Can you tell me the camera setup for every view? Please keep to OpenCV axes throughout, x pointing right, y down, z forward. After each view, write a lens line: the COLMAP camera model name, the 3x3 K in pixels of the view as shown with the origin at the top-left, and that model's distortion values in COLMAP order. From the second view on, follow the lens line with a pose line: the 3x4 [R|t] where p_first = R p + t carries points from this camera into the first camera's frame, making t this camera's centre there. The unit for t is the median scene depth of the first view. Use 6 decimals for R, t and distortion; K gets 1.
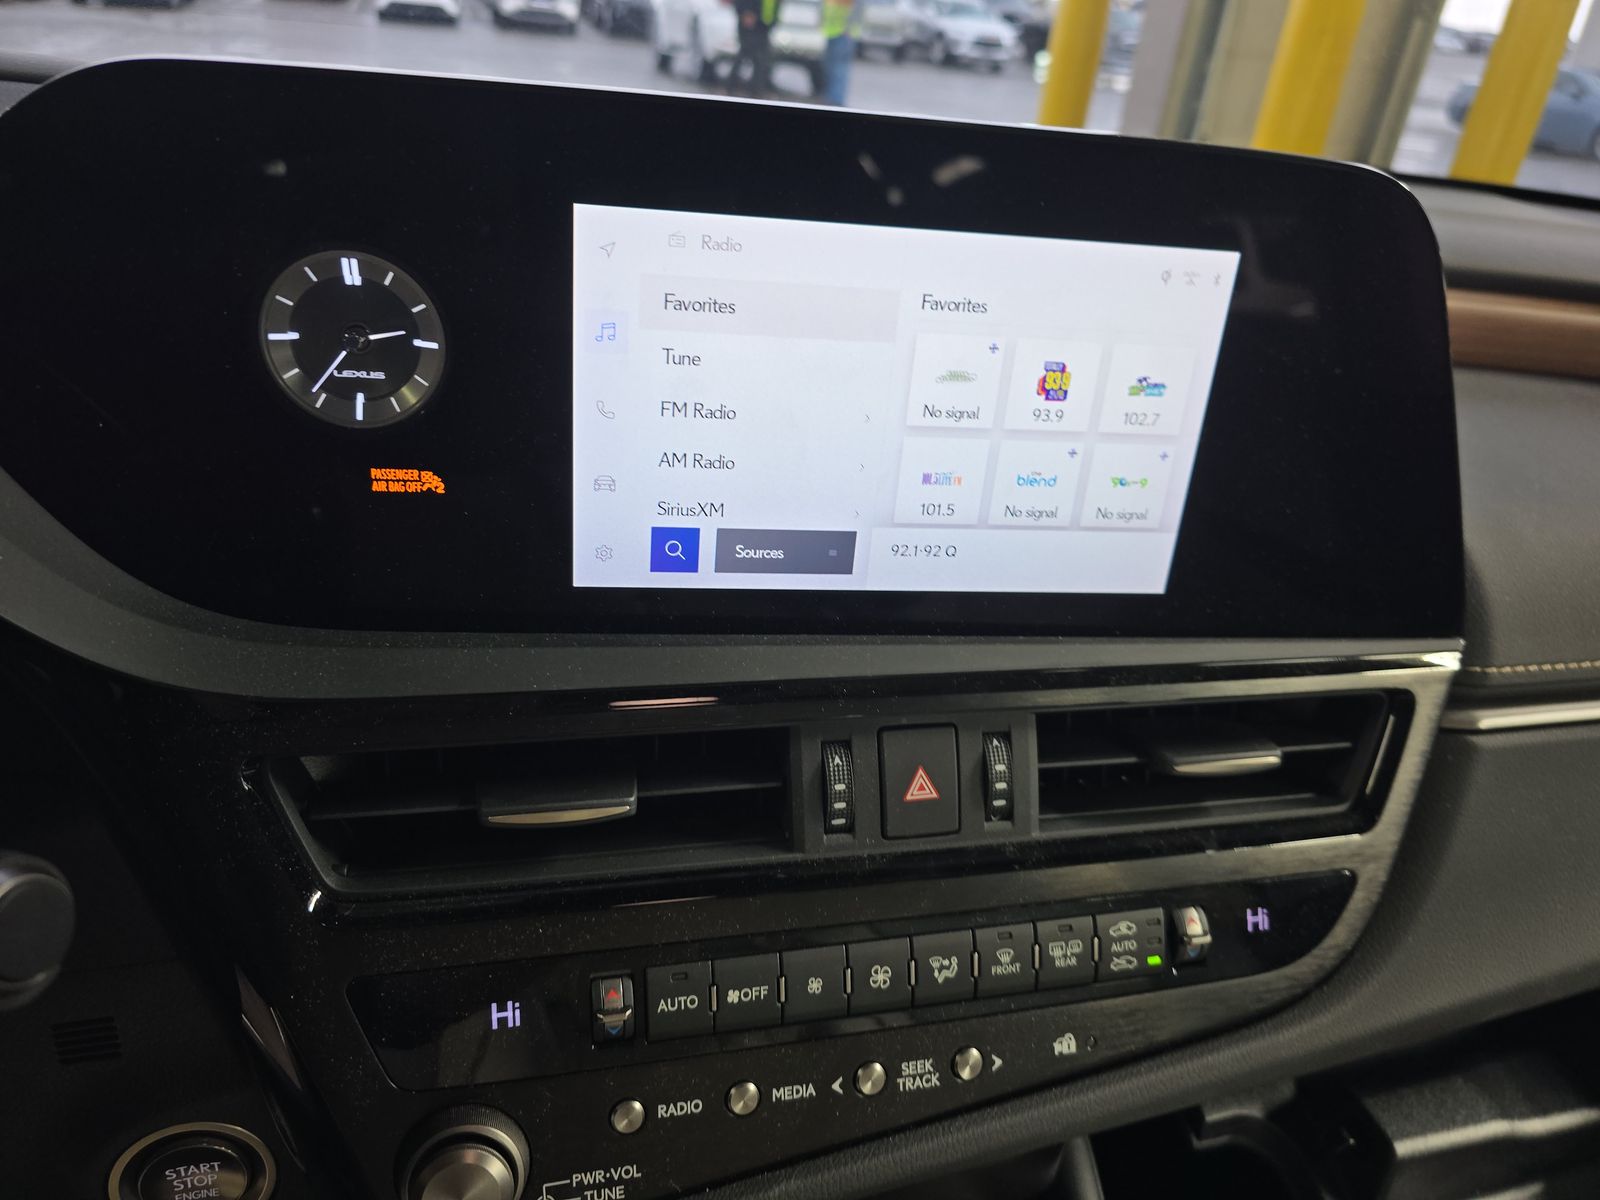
lens RADIAL K [[1071.2, 0, 801.2], [0, 1071.2, 600.0], [0, 0, 1]] dist [0.007094, -0.009148]
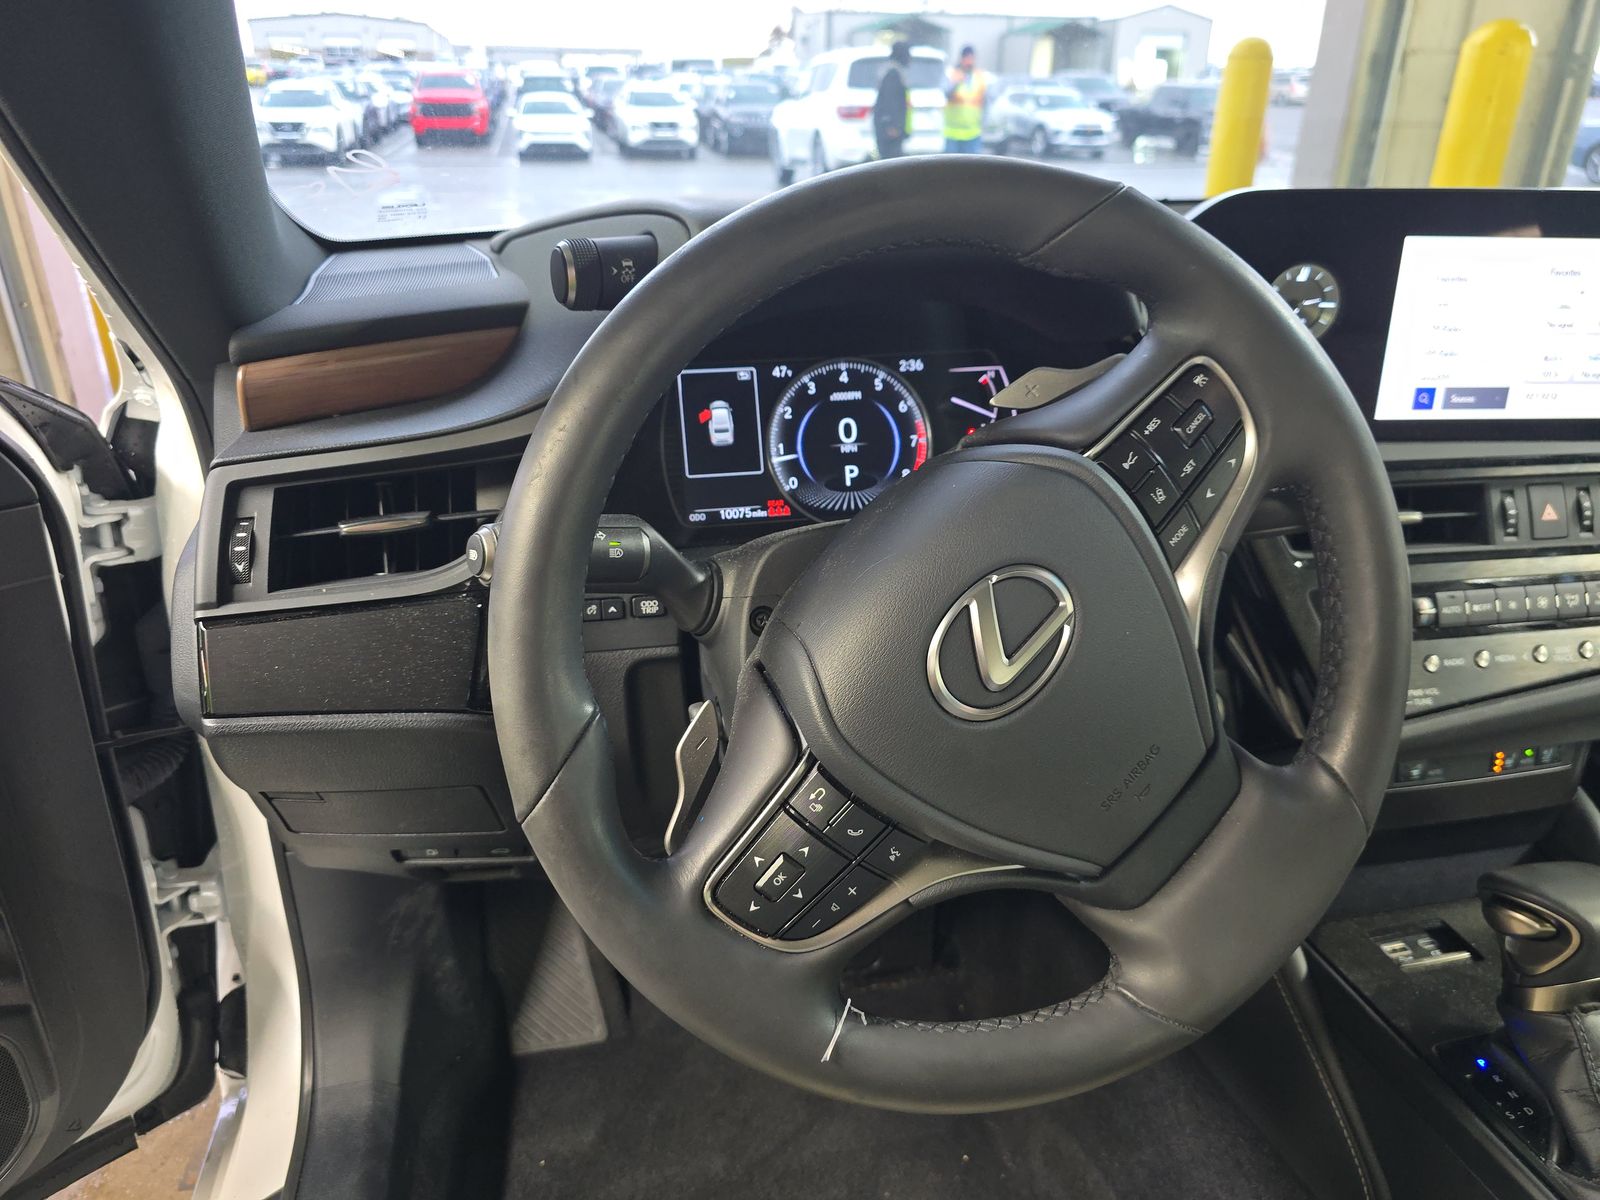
lens RADIAL K [[1071.2, 0, 799.2], [0, 1071.2, 602.0], [0, 0, 1]] dist [0.007094, -0.009148]
pose [[0.993676, -0.044036, -0.103292, -1.078311], [0.035574, 0.995966, -0.082376, 0.454761], [0.106503, 0.078180, 0.991234, -1.116245]]
